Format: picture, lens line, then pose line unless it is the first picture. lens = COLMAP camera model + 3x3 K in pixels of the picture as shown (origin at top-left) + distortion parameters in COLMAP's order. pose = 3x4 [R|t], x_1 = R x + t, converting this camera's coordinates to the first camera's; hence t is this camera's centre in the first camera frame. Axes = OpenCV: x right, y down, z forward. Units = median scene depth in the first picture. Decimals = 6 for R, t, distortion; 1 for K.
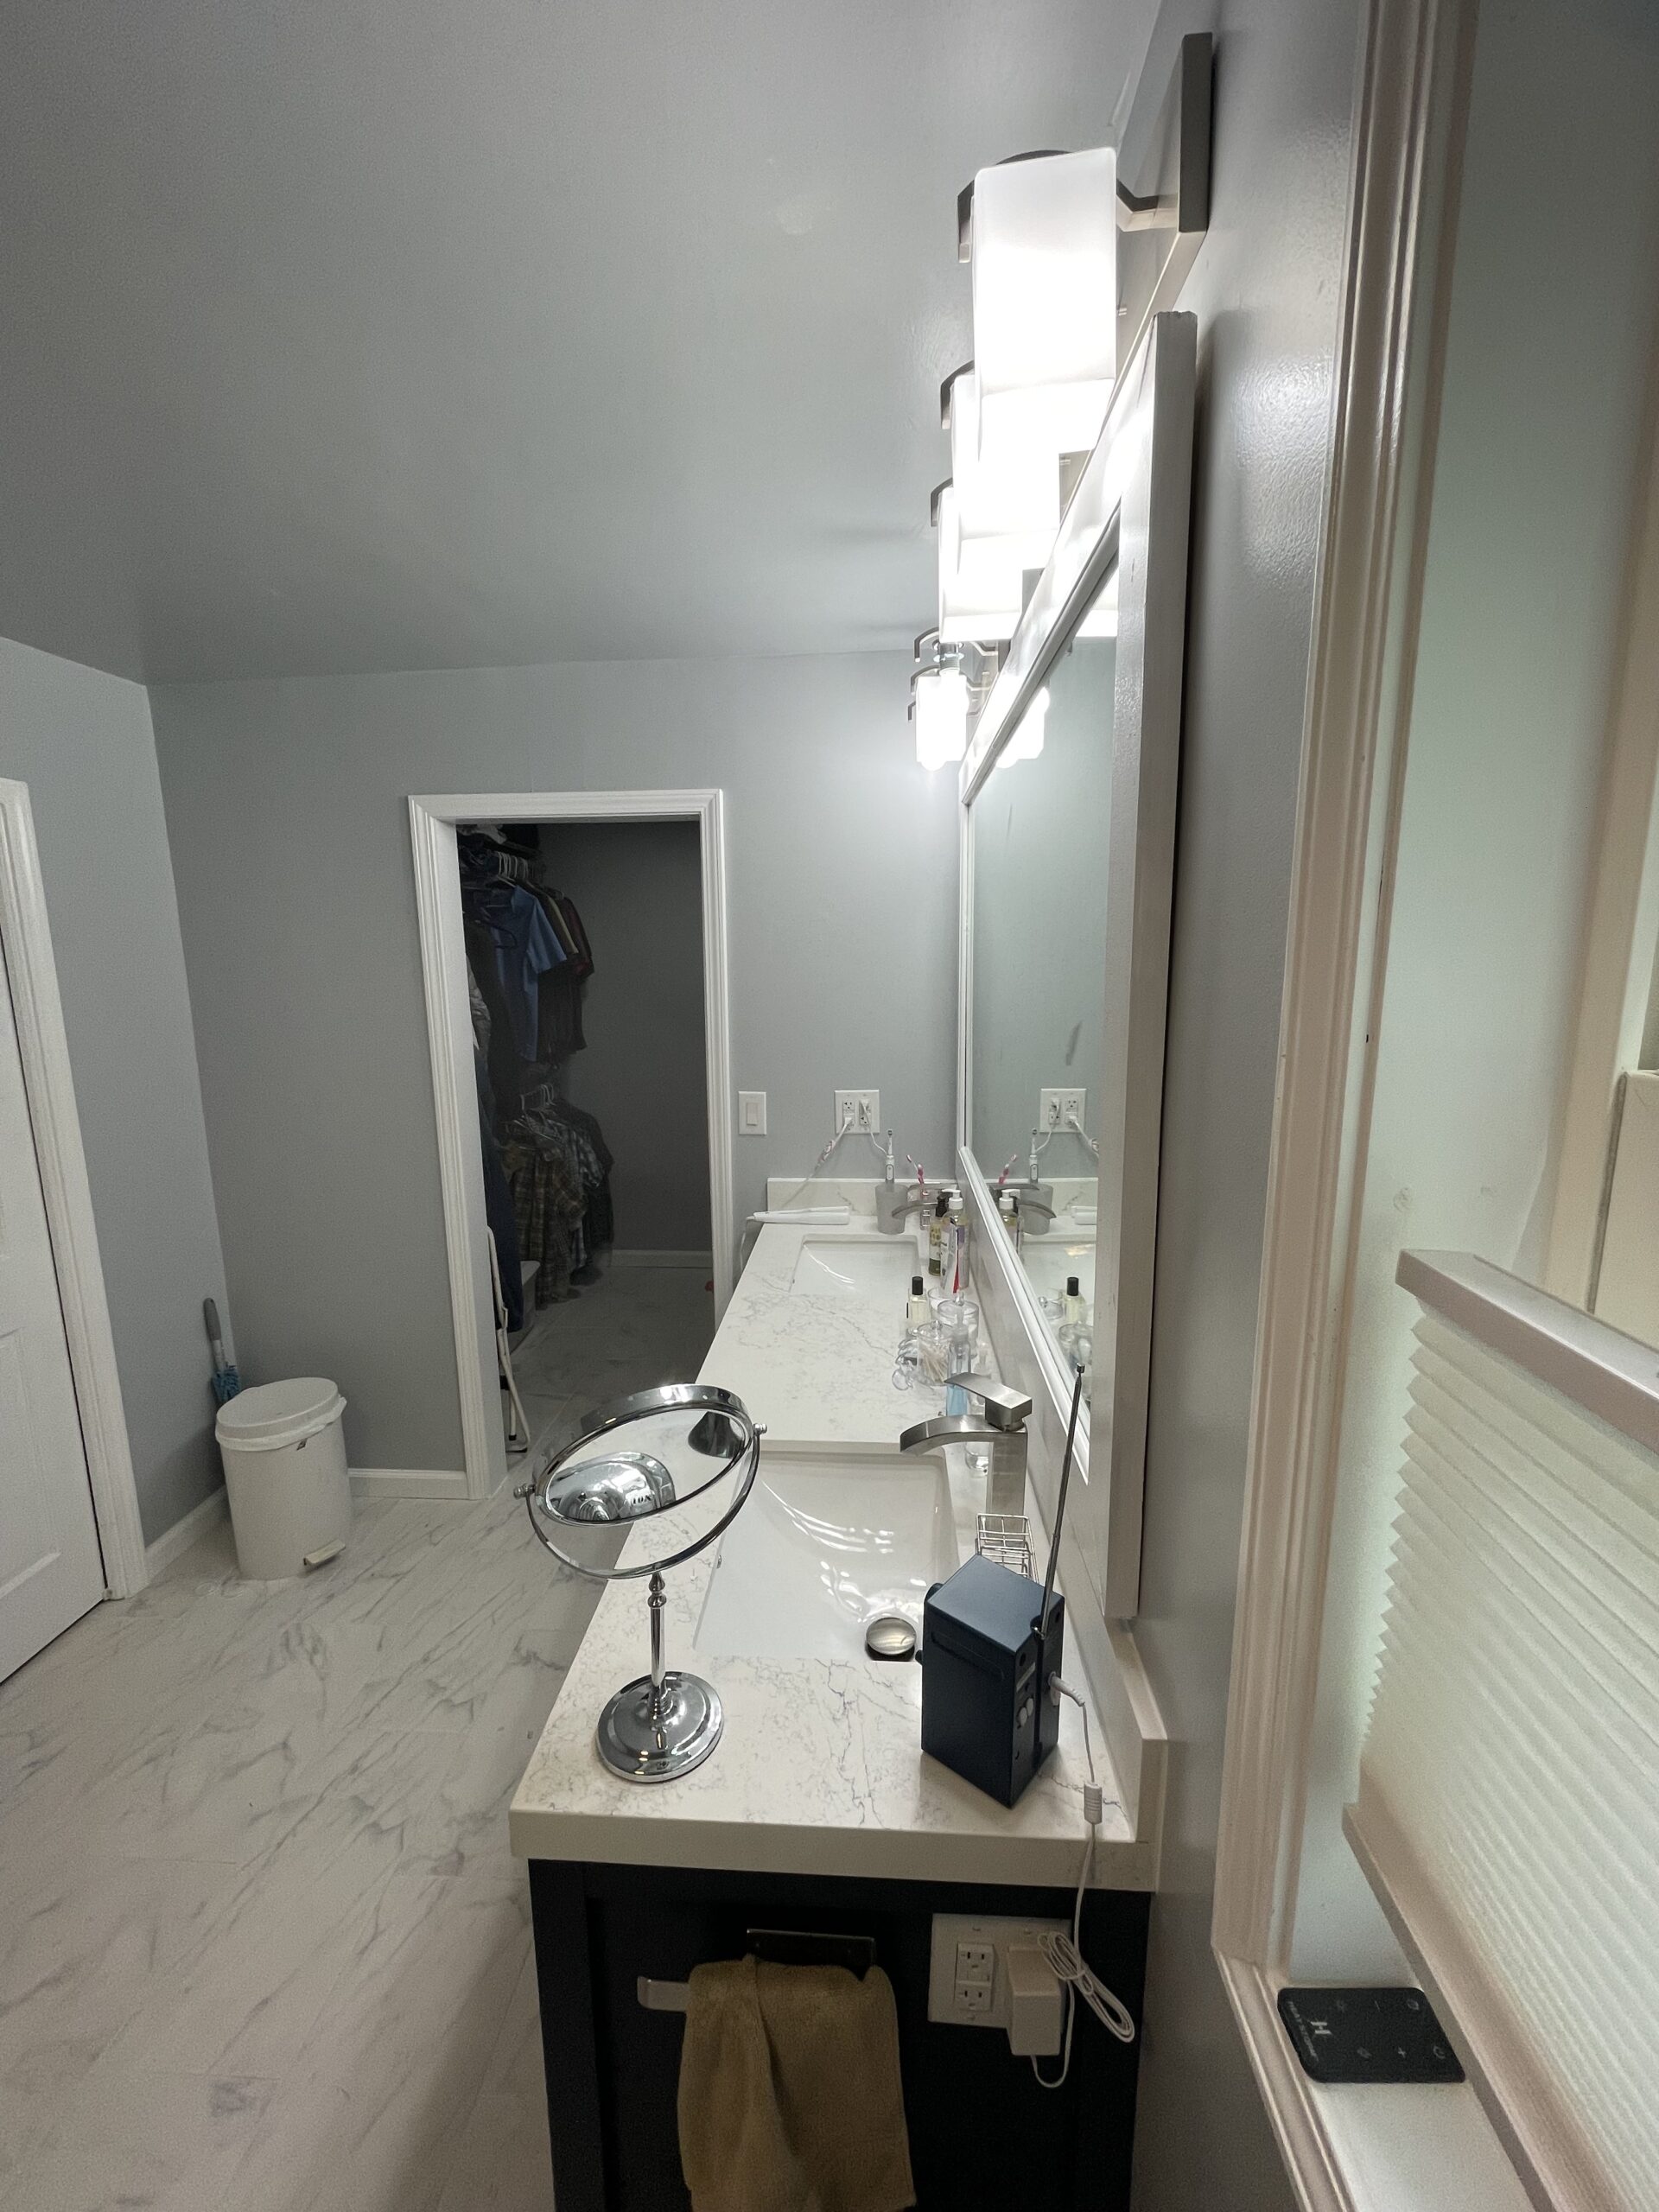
lens RADIAL K [[891.1, 0, 832.6], [0, 891.1, 1106.0], [0, 0, 1]] dist [-0.003238, -0.000602]
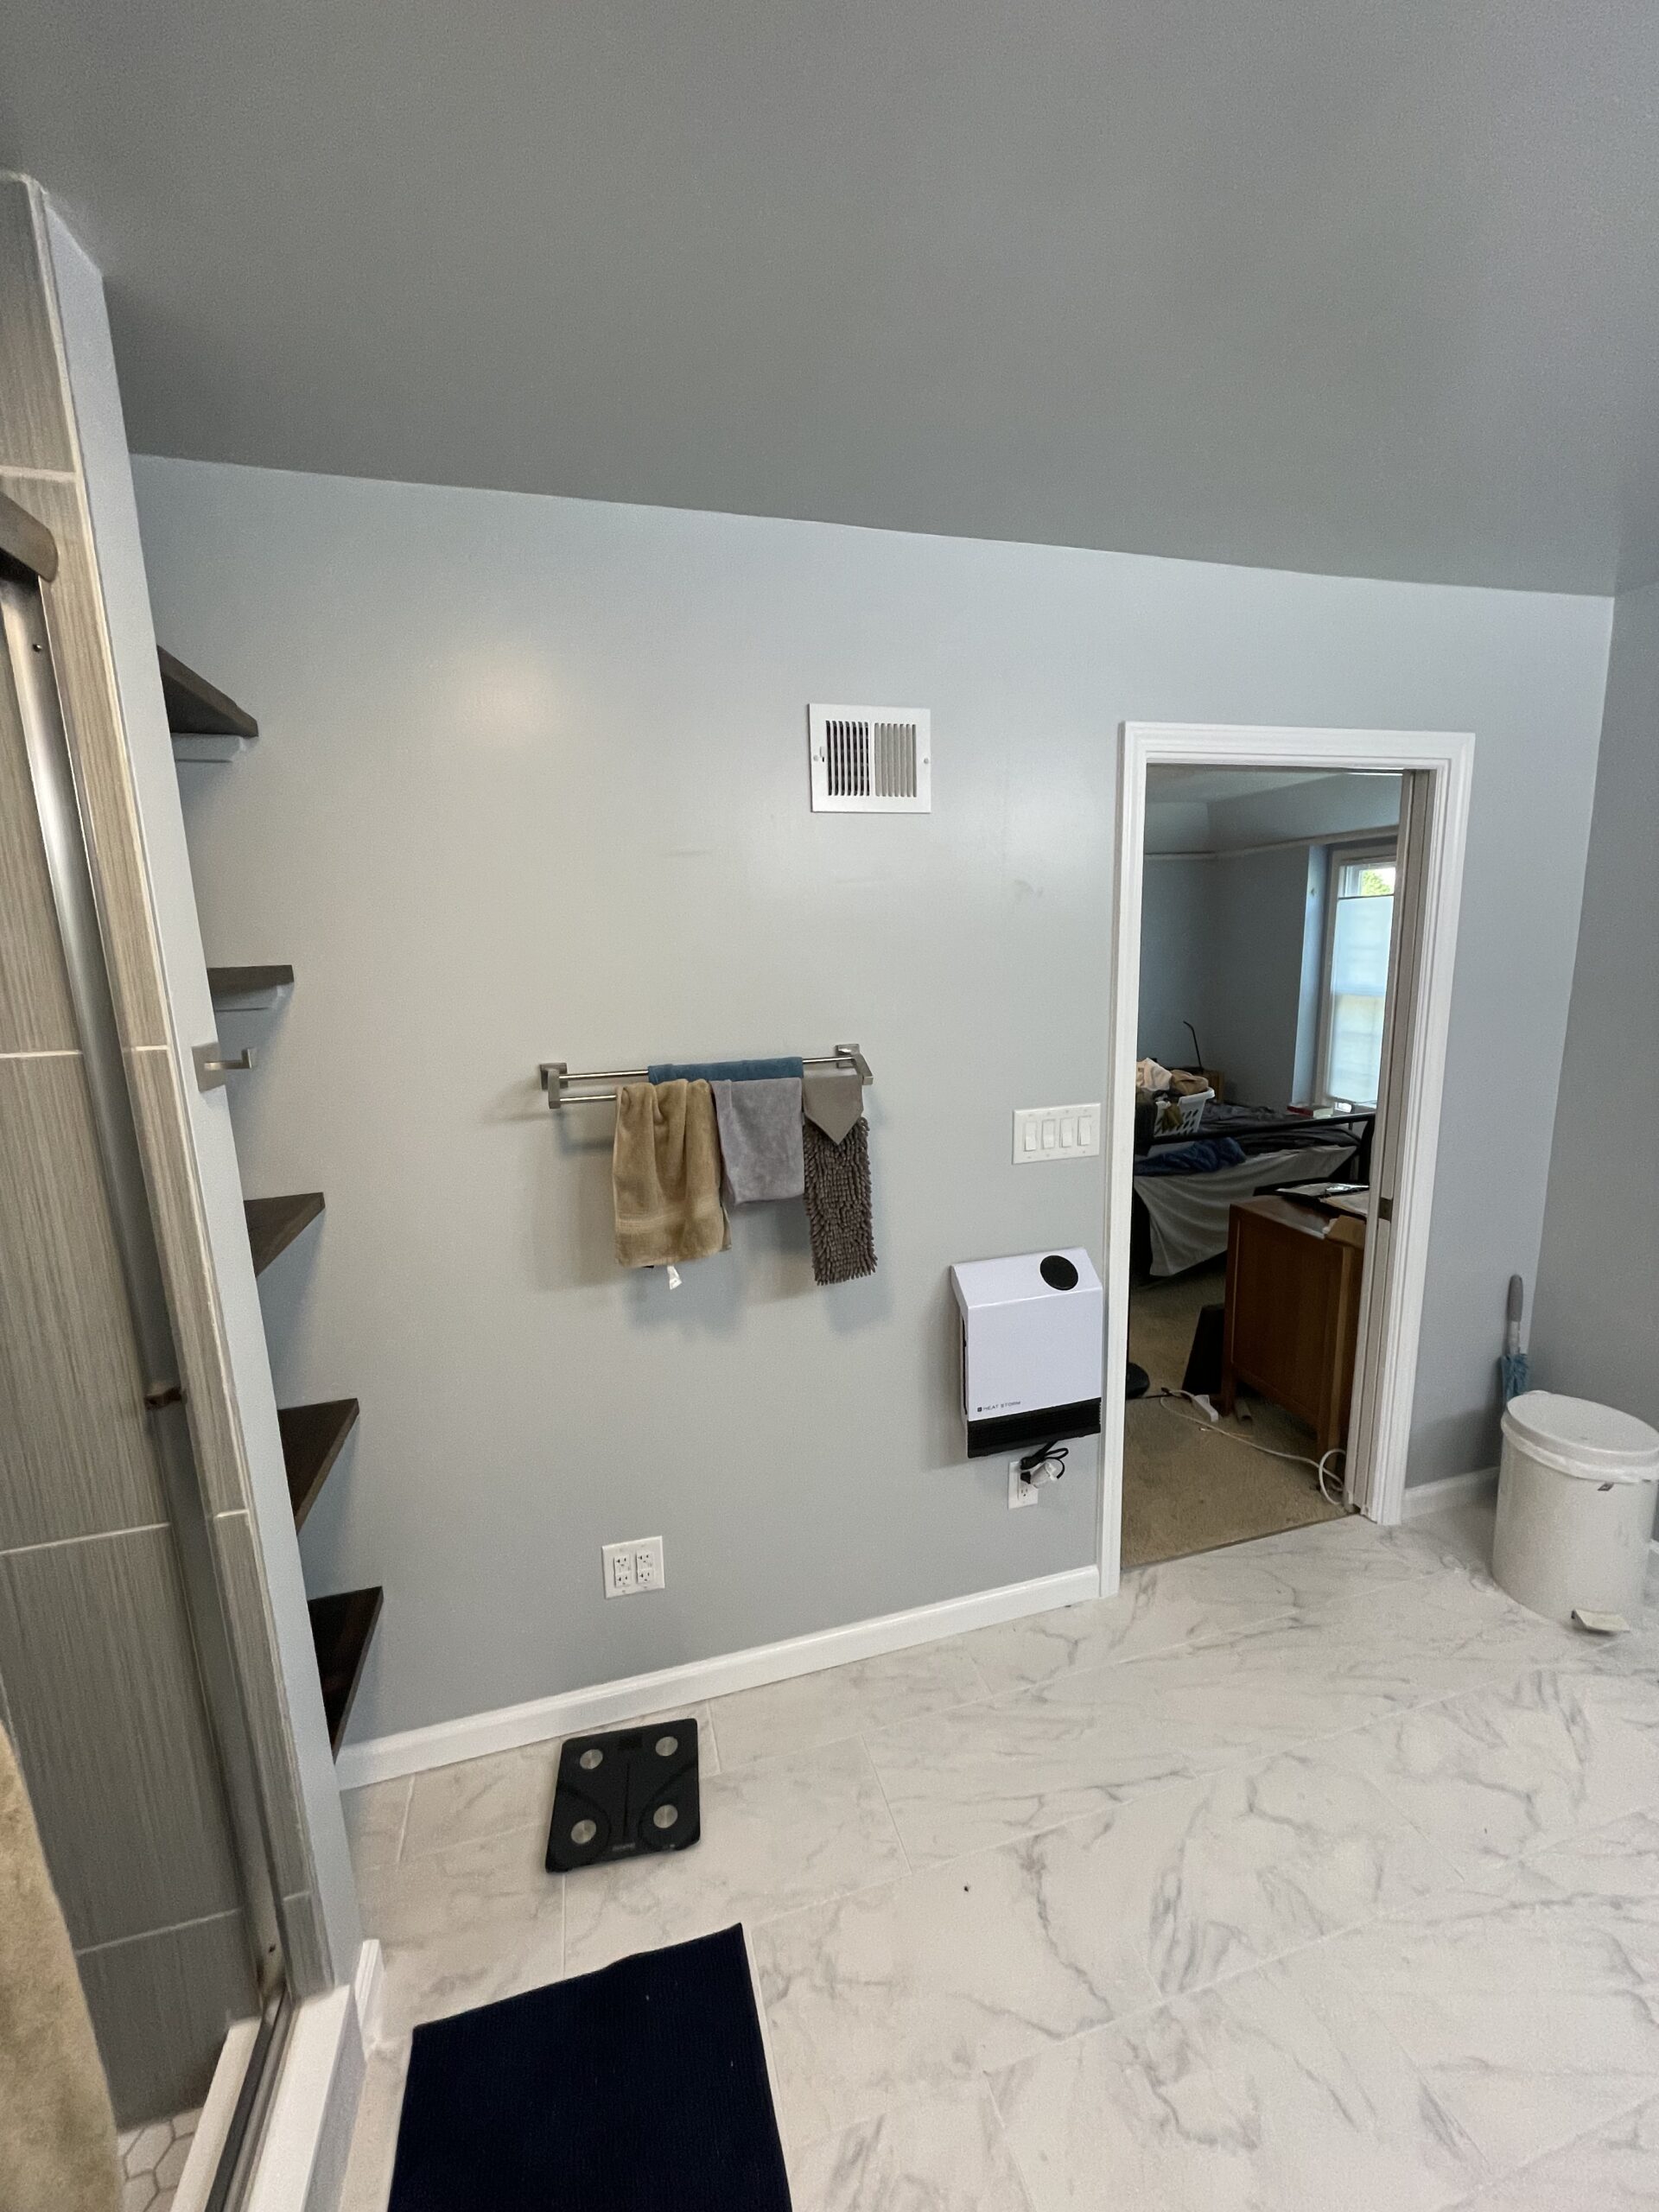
lens RADIAL K [[891.1, 0, 828.9], [0, 891.1, 1107.0], [0, 0, 1]] dist [-0.003238, -0.000602]
pose [[0.324573, 0.174788, -0.929571, -0.112914], [-0.129589, 0.981728, 0.139347, 0.007618], [0.936941, 0.075234, 0.341293, -0.005281]]
